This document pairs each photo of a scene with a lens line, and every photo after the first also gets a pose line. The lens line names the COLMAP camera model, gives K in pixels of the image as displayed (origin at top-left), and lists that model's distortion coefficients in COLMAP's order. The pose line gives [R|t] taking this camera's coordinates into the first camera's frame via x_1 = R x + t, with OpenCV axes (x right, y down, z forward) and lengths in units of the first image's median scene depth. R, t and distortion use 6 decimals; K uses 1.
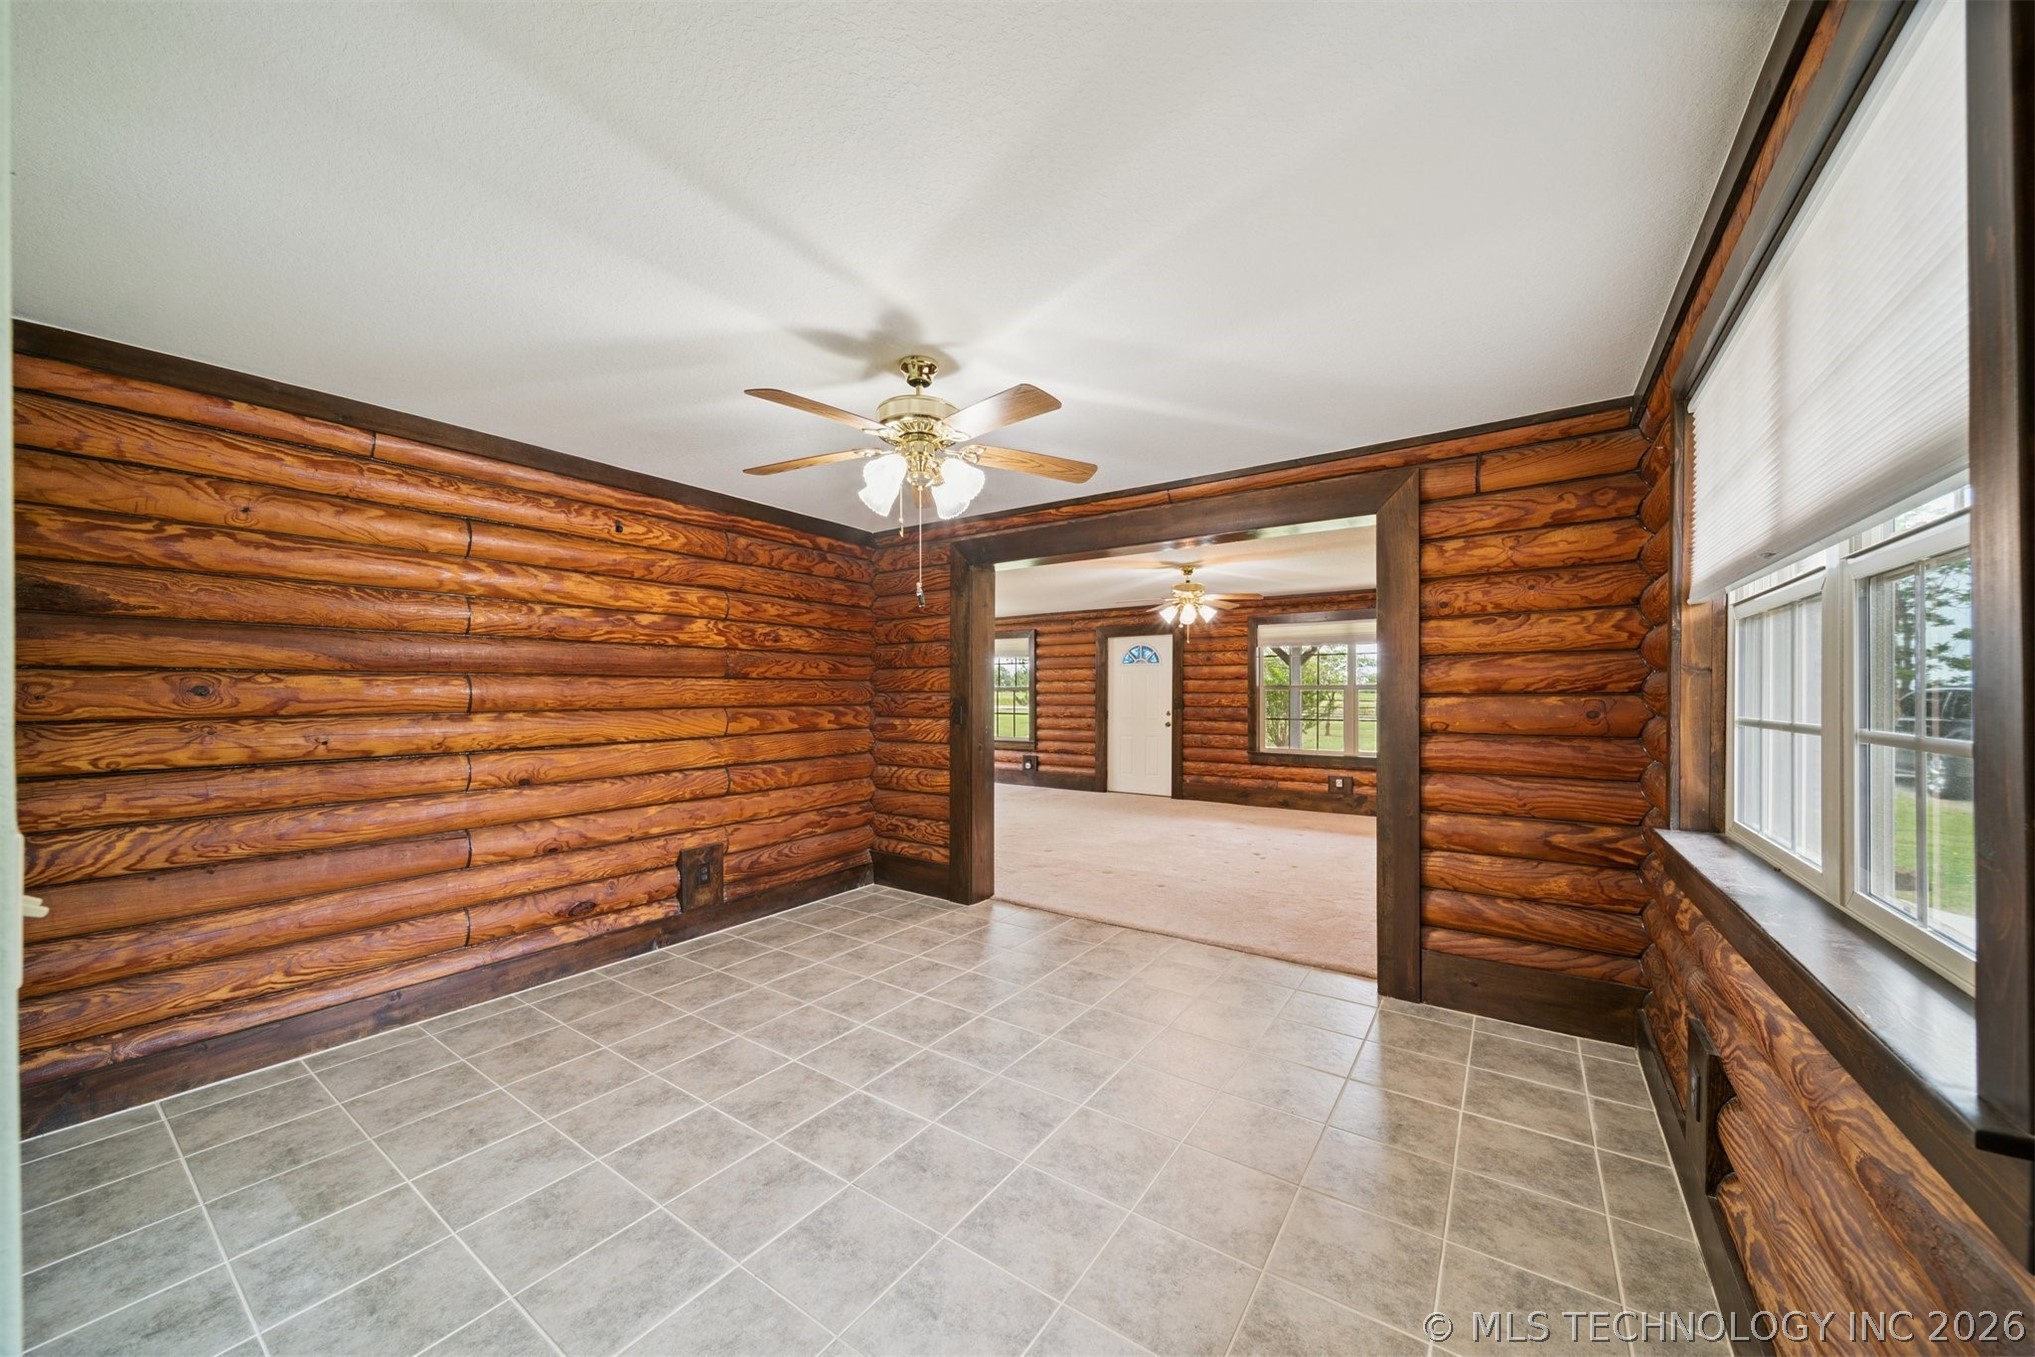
lens RADIAL K [[715.8, 0, 1029.9], [0, 715.8, 689.4], [0, 0, 1]] dist [0.009051, -0.001614]
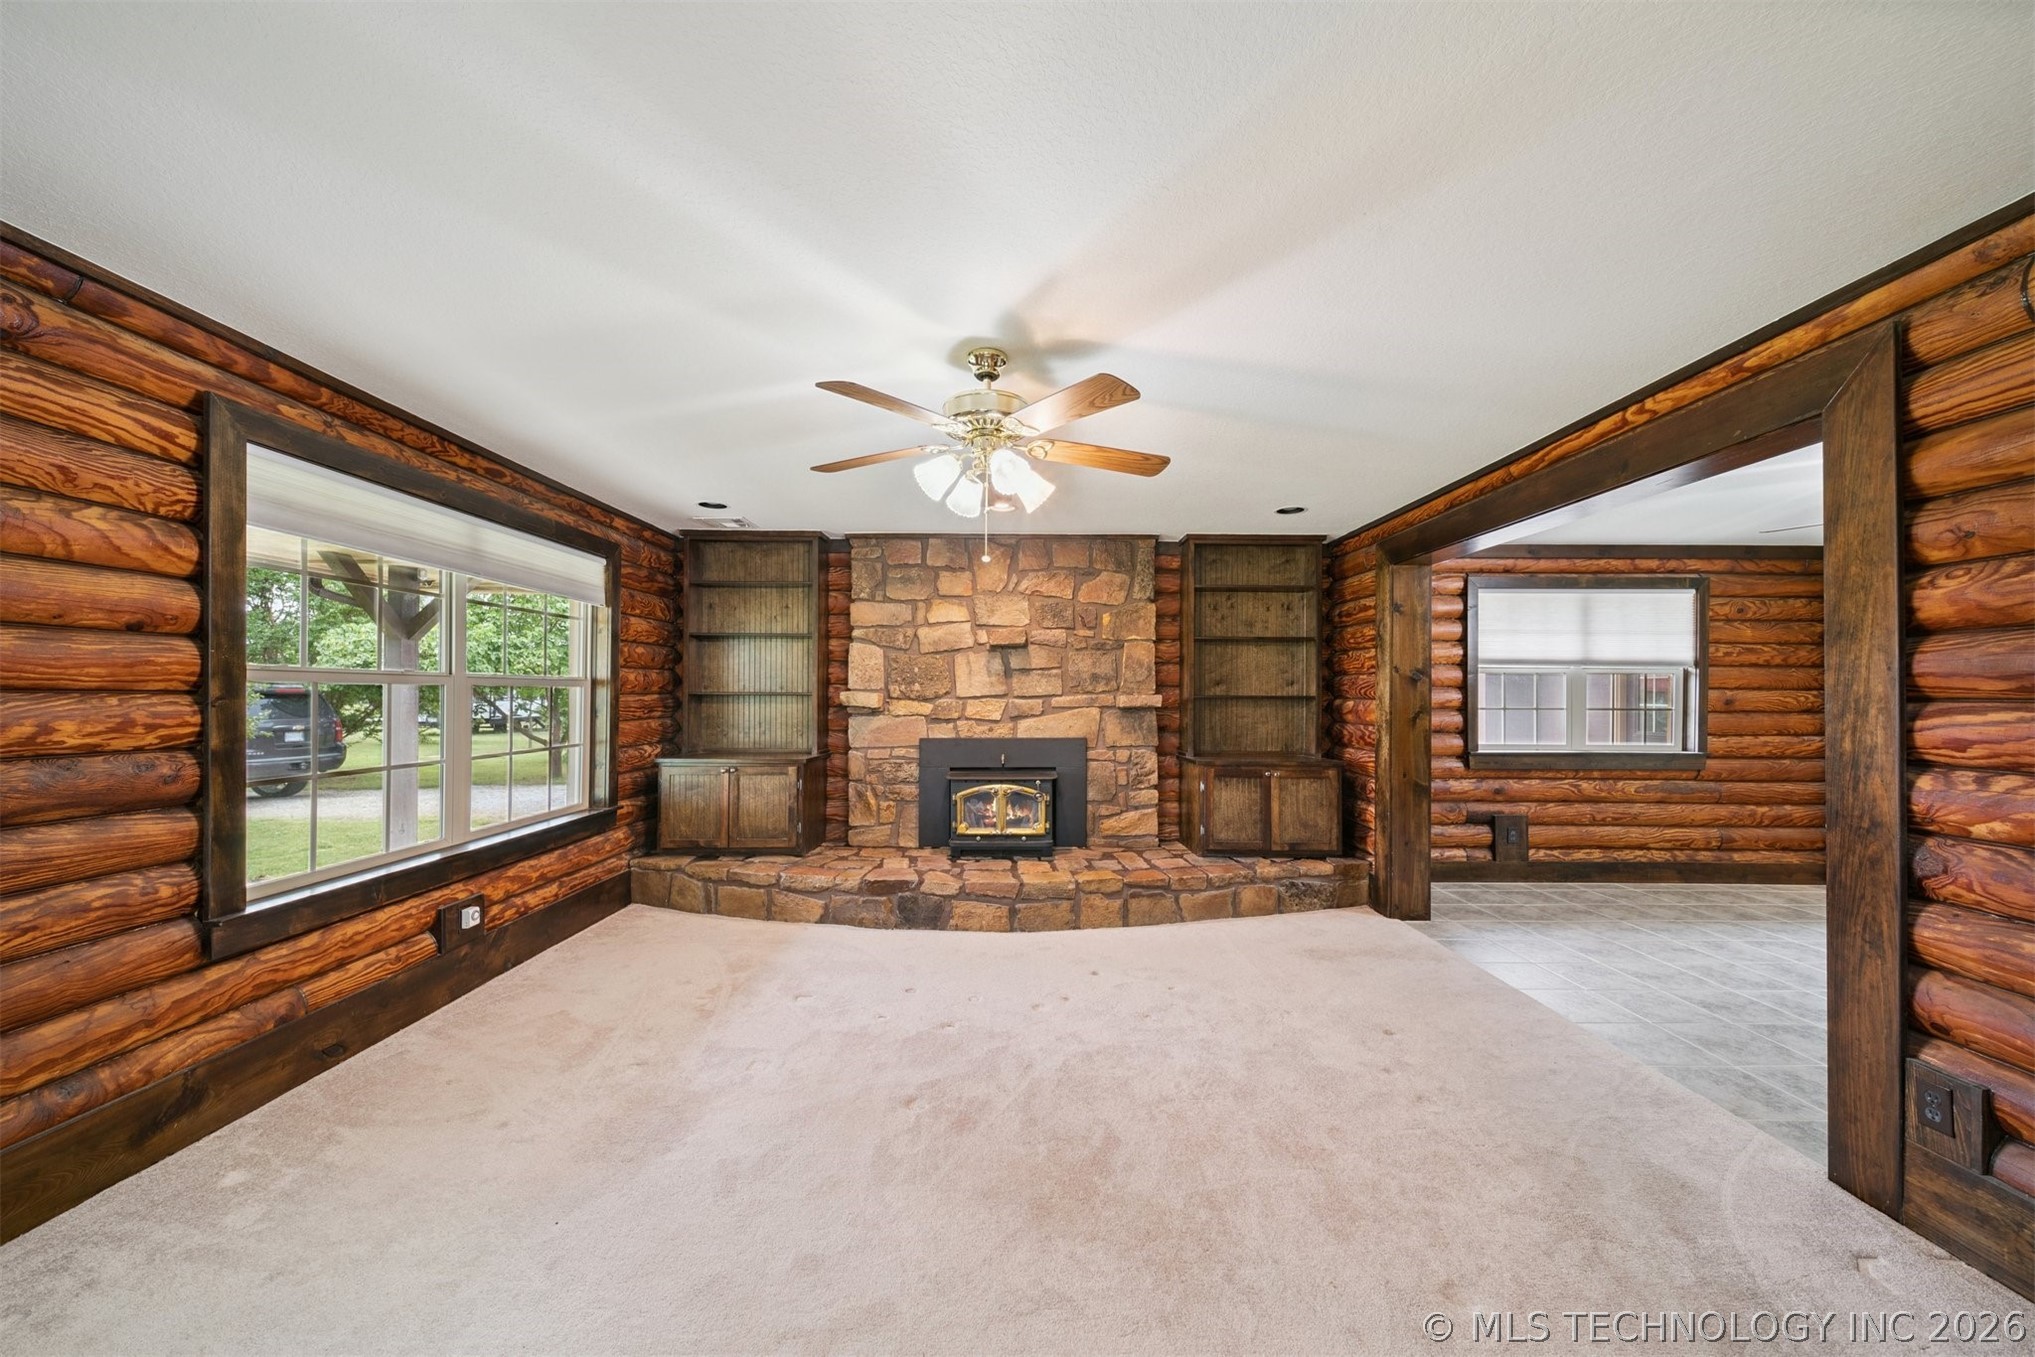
lens RADIAL K [[715.8, 0, 1025.4], [0, 715.8, 690.7], [0, 0, 1]] dist [0.009051, -0.001614]
pose [[-0.568672, 0.001868, 0.822563, -0.161916], [-0.010274, 0.999903, -0.009374, 0.008665], [-0.822501, -0.013782, -0.568597, 2.005445]]
